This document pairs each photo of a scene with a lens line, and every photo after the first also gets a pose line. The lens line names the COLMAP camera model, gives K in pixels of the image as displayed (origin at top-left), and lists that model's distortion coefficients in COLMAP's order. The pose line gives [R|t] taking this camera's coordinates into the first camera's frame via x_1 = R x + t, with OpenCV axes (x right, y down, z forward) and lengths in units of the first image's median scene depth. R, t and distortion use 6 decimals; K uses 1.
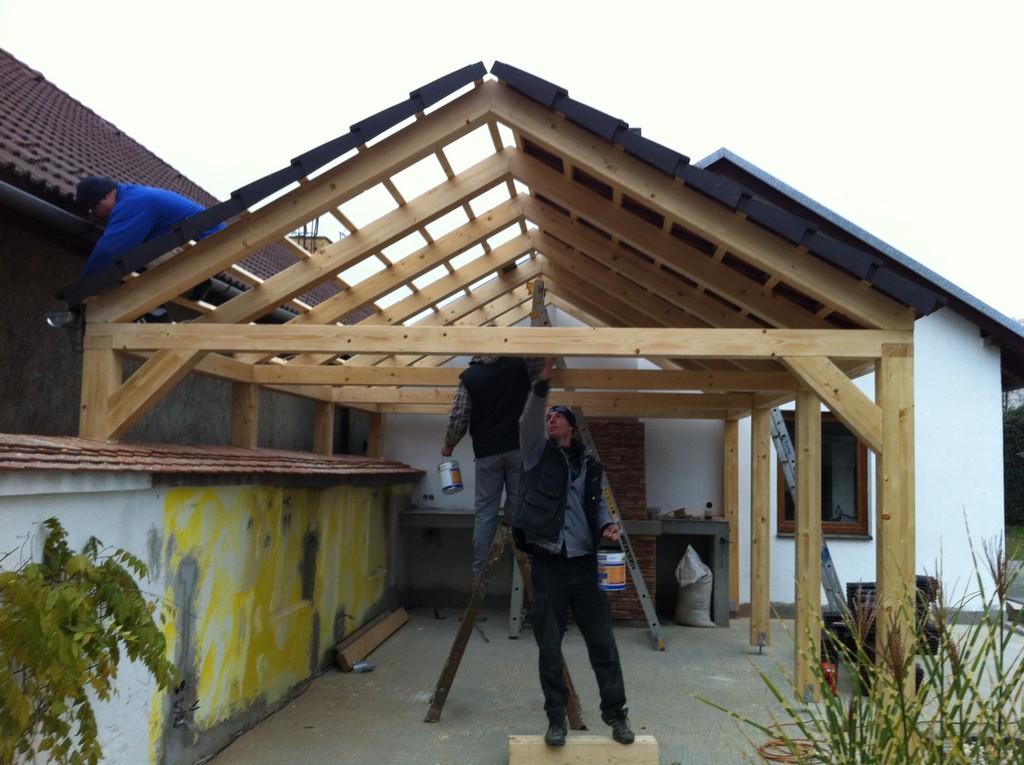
lens RADIAL K [[980.4, 0, 512.0], [0, 980.4, 382.5], [0, 0, 1]] dist [0.152568, -0.499187]
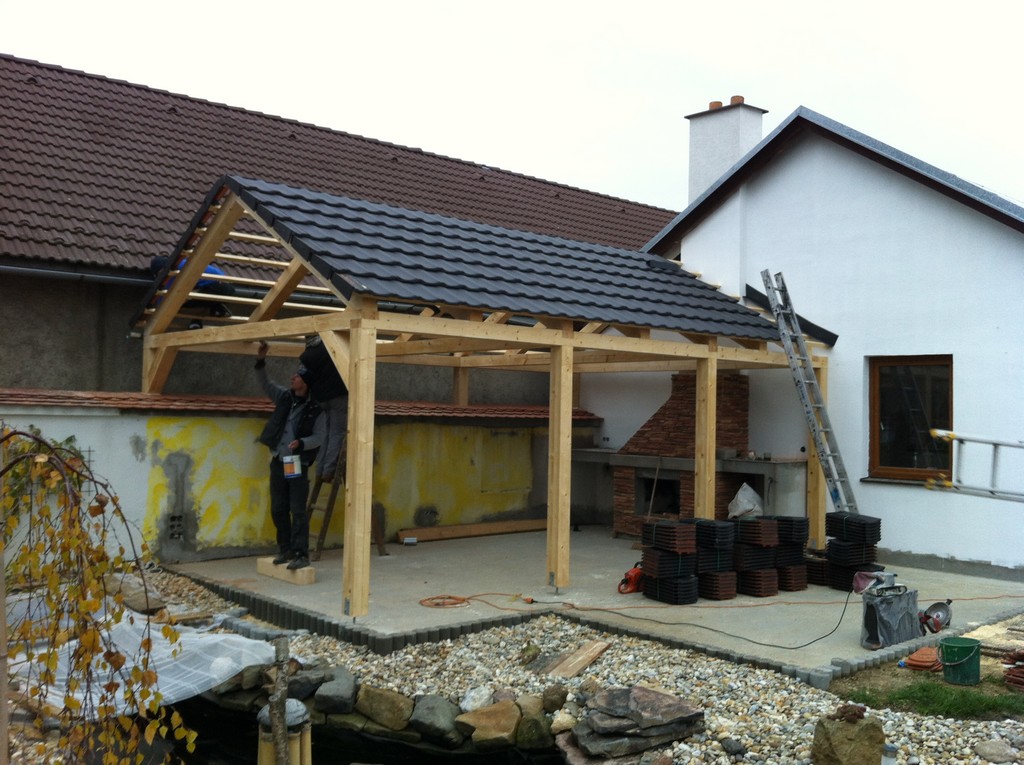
lens RADIAL K [[980.4, 0, 512.0], [0, 980.4, 382.5], [0, 0, 1]] dist [0.152568, -0.499187]
pose [[0.714585, -0.028553, -0.698966, 1.479965], [0.053573, 0.998466, 0.013983, 0.045634], [0.697495, -0.047438, 0.715018, 0.071229]]
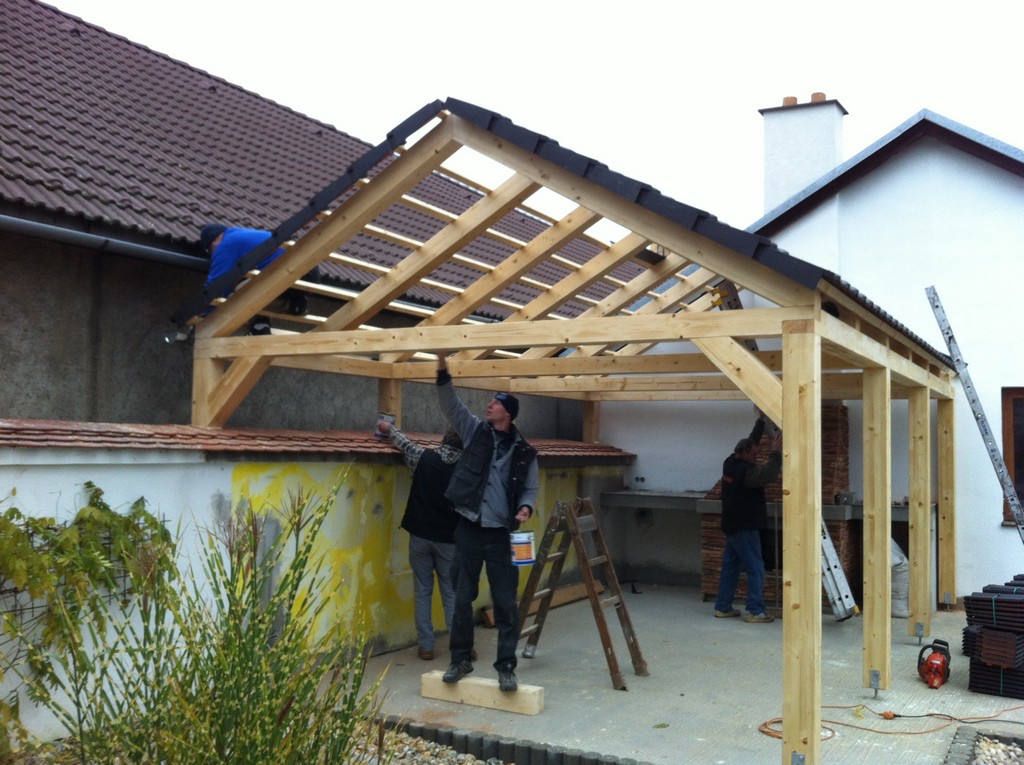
lens RADIAL K [[980.4, 0, 512.0], [0, 980.4, 382.5], [0, 0, 1]] dist [0.152568, -0.499187]
pose [[0.908194, -0.032074, -0.417319, 0.495469], [0.036801, 0.999317, 0.003283, 0.009113], [0.416929, -0.018340, 0.908754, -0.029571]]
